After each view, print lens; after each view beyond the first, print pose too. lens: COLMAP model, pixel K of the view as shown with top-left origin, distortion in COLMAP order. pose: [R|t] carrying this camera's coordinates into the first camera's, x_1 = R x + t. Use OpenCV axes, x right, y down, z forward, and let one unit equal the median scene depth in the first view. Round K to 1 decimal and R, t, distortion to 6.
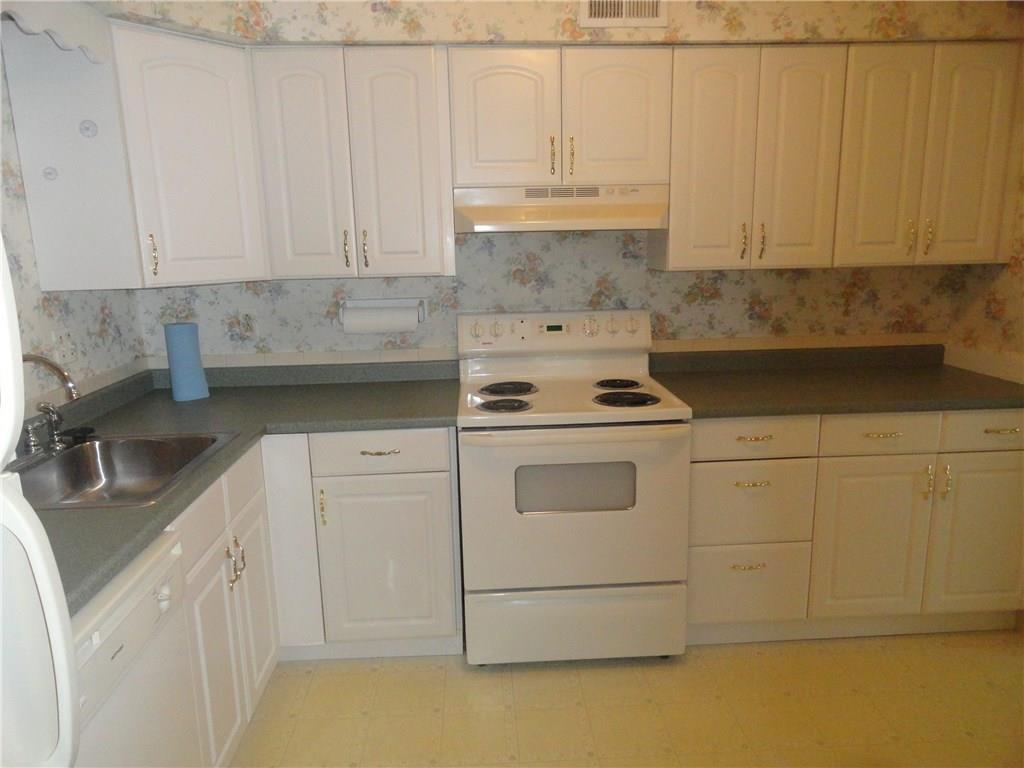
lens RADIAL K [[714.7, 0, 514.3], [0, 714.7, 385.8], [0, 0, 1]] dist [0.010868, 0.007519]
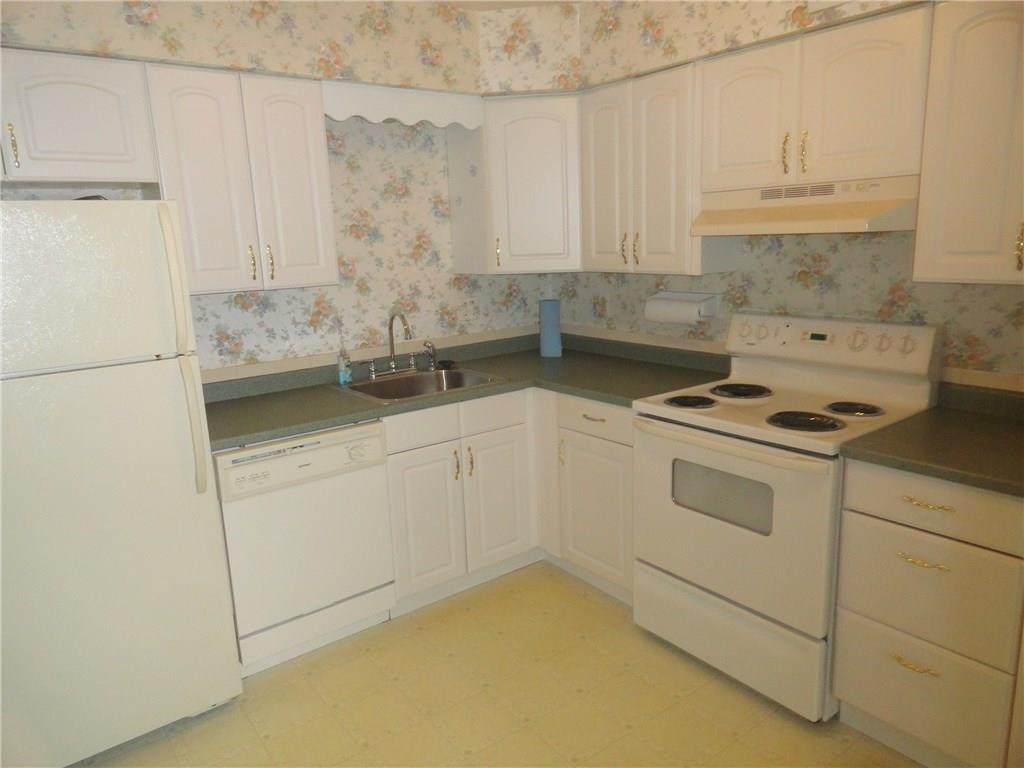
lens RADIAL K [[714.7, 0, 518.3], [0, 714.7, 383.9], [0, 0, 1]] dist [0.010868, 0.007519]
pose [[0.561524, 0.172000, -0.809387, 0.642323], [-0.147957, 0.983264, 0.106303, -0.066870], [0.814125, 0.060063, 0.577575, 0.171036]]
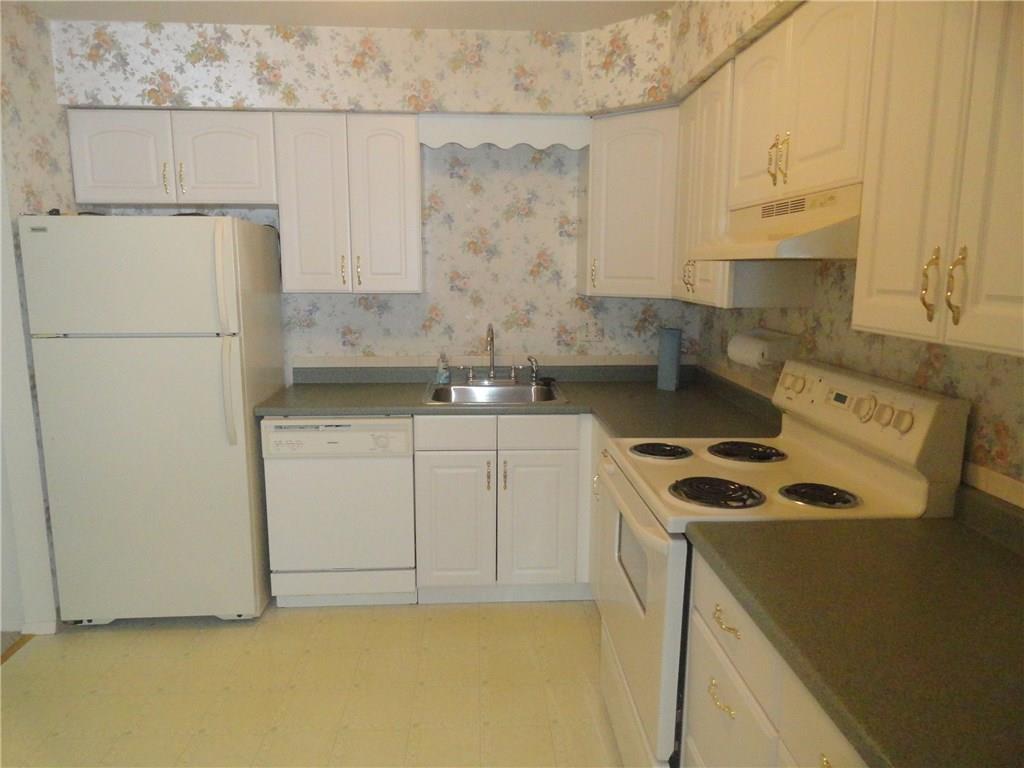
lens RADIAL K [[714.7, 0, 513.0], [0, 714.7, 385.1], [0, 0, 1]] dist [0.010868, 0.007519]
pose [[-0.010933, 0.185188, -0.982642, 0.804154], [-0.211506, 0.960038, 0.183282, -0.165705], [0.977315, 0.209839, 0.028672, 0.718247]]
